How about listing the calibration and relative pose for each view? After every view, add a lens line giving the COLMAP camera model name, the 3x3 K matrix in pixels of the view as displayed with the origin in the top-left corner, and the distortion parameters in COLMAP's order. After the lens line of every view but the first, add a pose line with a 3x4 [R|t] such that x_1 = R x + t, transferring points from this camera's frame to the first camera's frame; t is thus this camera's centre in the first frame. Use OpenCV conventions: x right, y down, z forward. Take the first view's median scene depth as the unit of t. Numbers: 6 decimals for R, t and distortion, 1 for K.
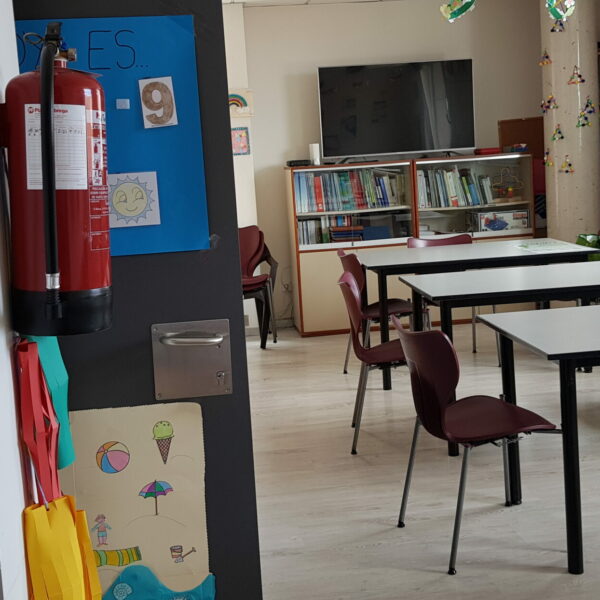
lens RADIAL K [[947.6, 0, 282.0], [0, 947.6, 268.2], [0, 0, 1]] dist [0.090478, -0.102012]
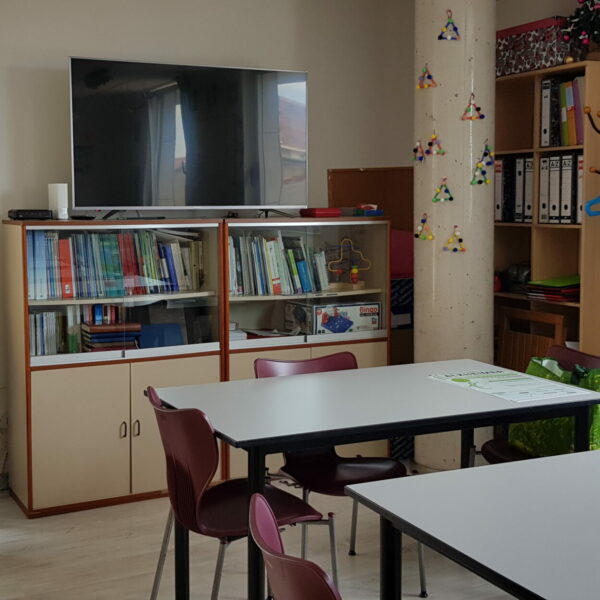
lens RADIAL K [[947.6, 0, 282.0], [0, 947.6, 268.2], [0, 0, 1]] dist [0.090478, -0.102012]
pose [[0.936495, 0.033007, 0.349123, -0.041897], [-0.011883, 0.997976, -0.062477, -0.042738], [-0.350478, 0.054361, 0.934992, 0.396519]]
